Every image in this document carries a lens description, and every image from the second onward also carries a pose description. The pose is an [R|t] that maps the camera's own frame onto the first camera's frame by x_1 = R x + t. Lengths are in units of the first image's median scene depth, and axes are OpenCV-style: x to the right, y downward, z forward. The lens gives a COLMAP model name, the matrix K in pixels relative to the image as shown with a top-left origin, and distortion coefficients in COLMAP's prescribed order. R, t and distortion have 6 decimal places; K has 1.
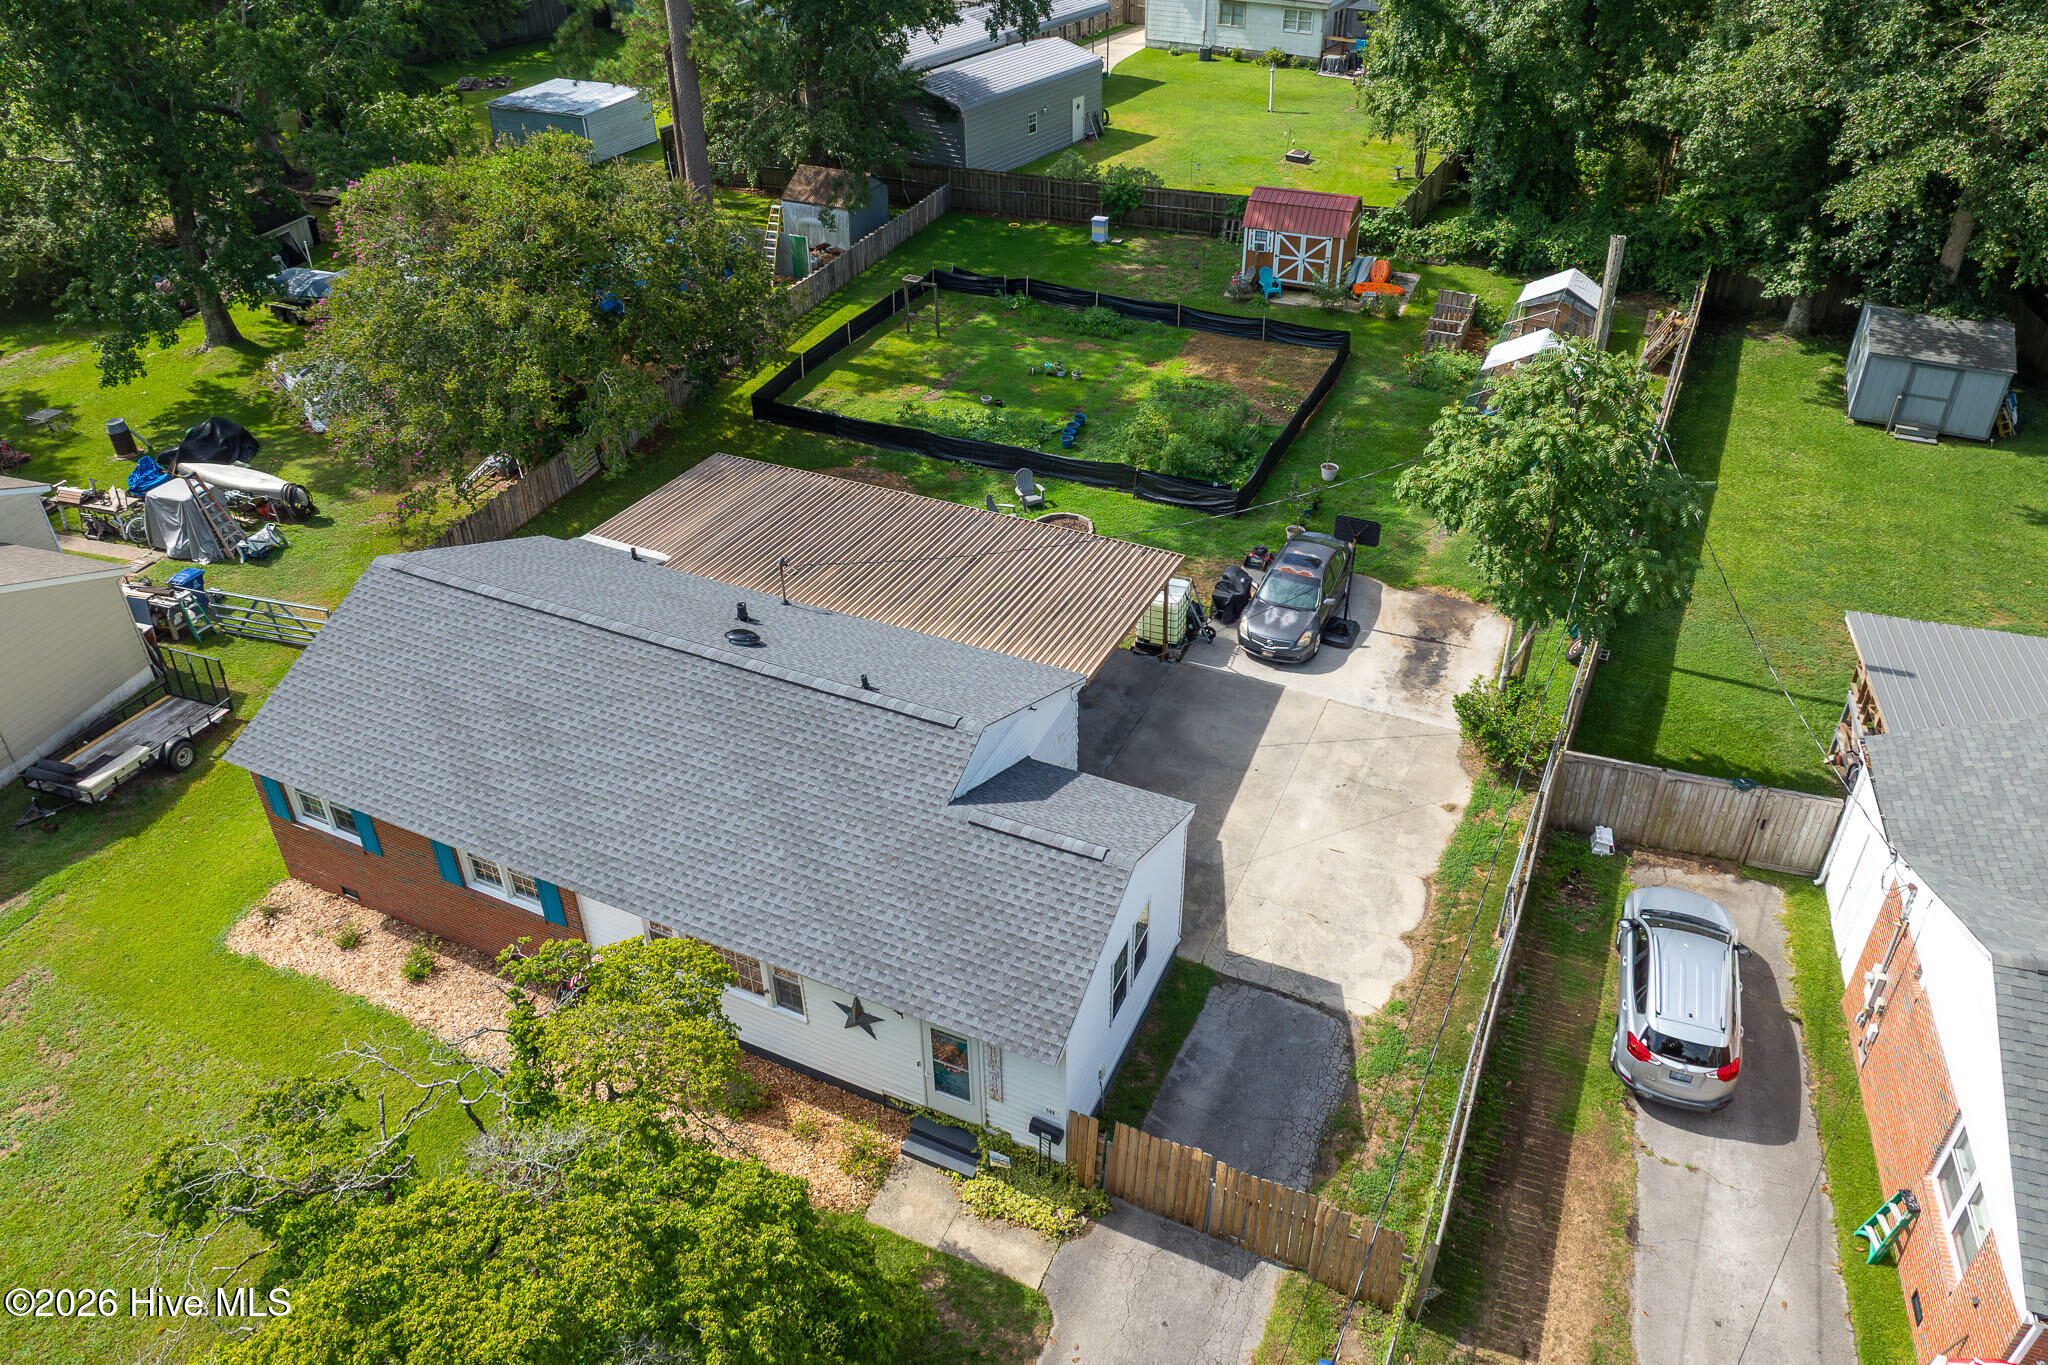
lens RADIAL K [[1443.0, 0, 1026.5], [0, 1443.0, 595.4], [0, 0, 1]] dist [-0.035727, -0.000349]
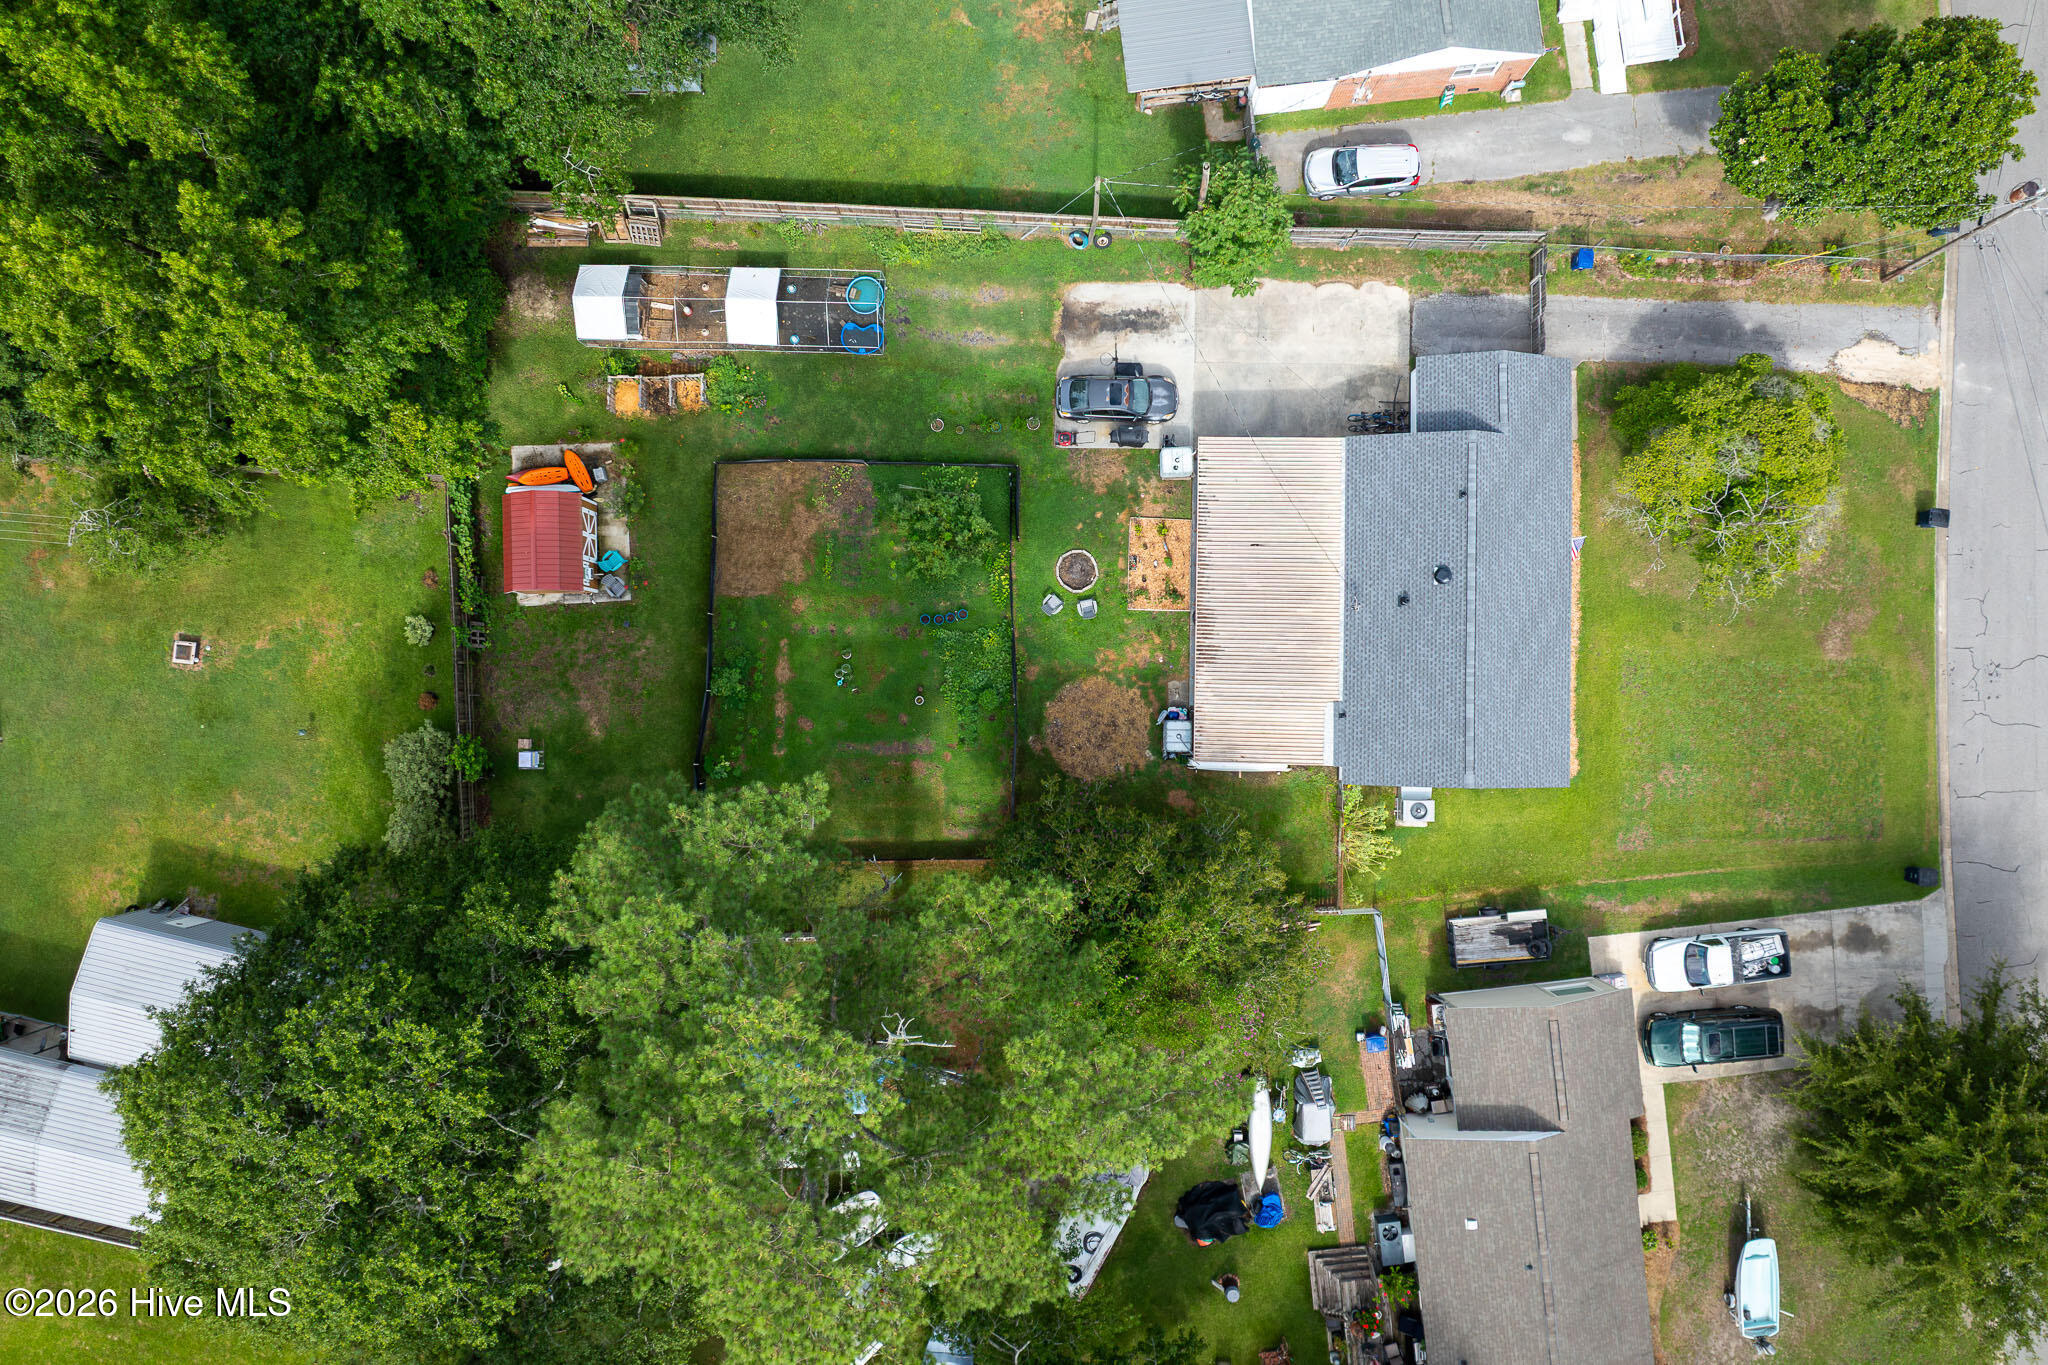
lens RADIAL K [[1443.0, 0, 1045.1], [0, 1443.0, 682.5], [0, 0, 1]] dist [-0.035727, -0.000349]
pose [[-0.406629, -0.913120, 0.029404, -0.099035], [0.504393, -0.197547, 0.840573, -1.193770], [-0.761736, 0.356632, 0.540900, 0.224599]]
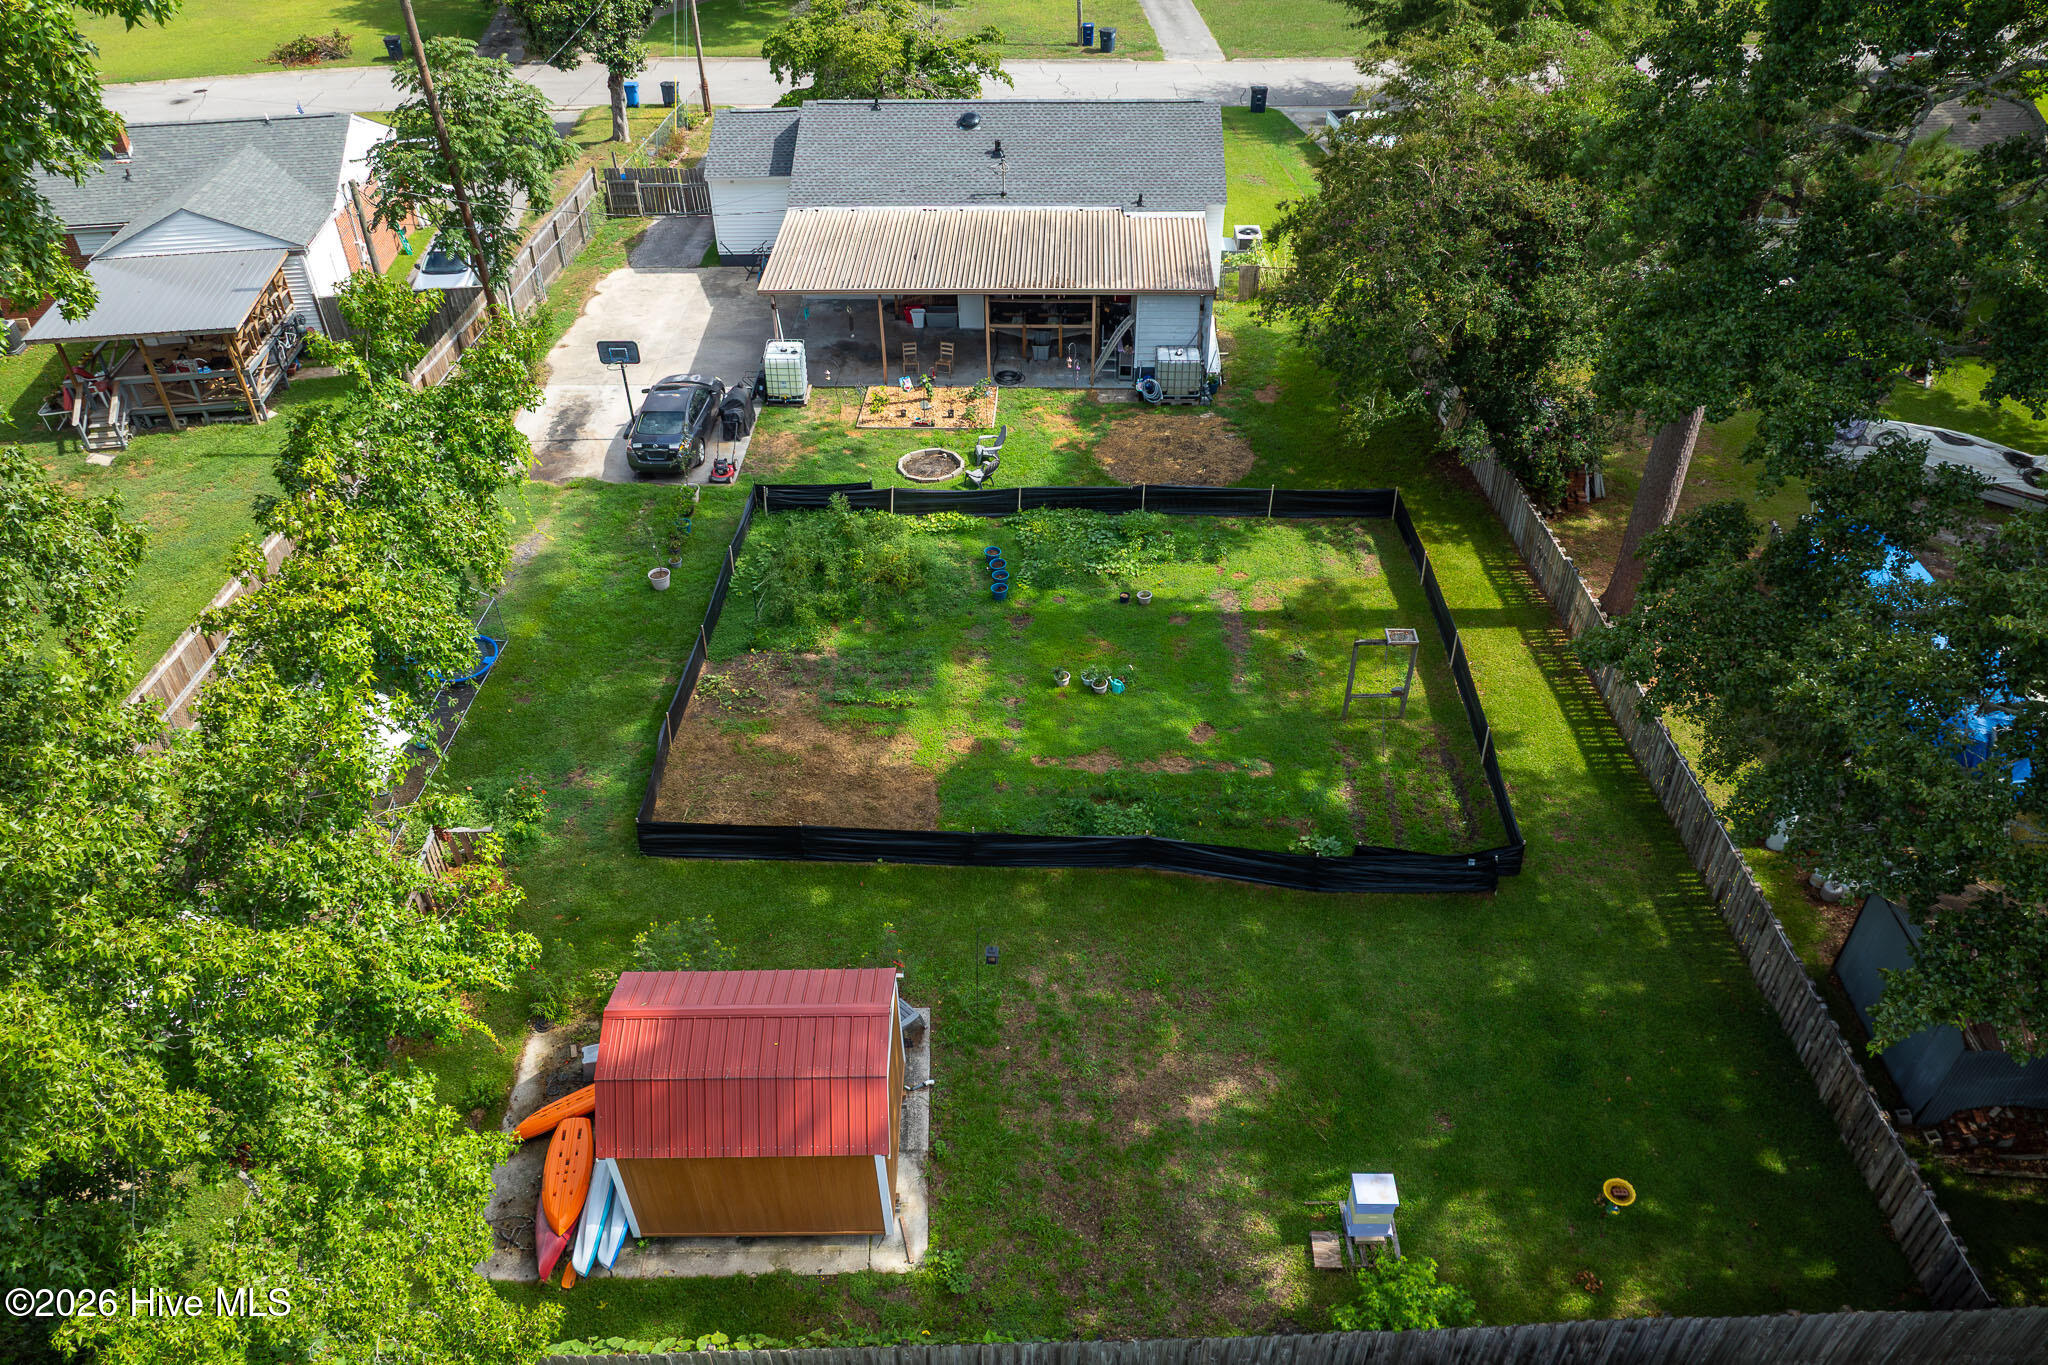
lens RADIAL K [[1474.2, 0, 1032.1], [0, 1474.2, 701.1], [0, 0, 1]] dist [-0.019103, 0.003678]
pose [[-0.917492, 0.256163, -0.304286, 0.269781], [-0.201197, 0.361034, 0.910590, -0.800426], [0.343117, 0.896680, -0.279707, 1.274504]]
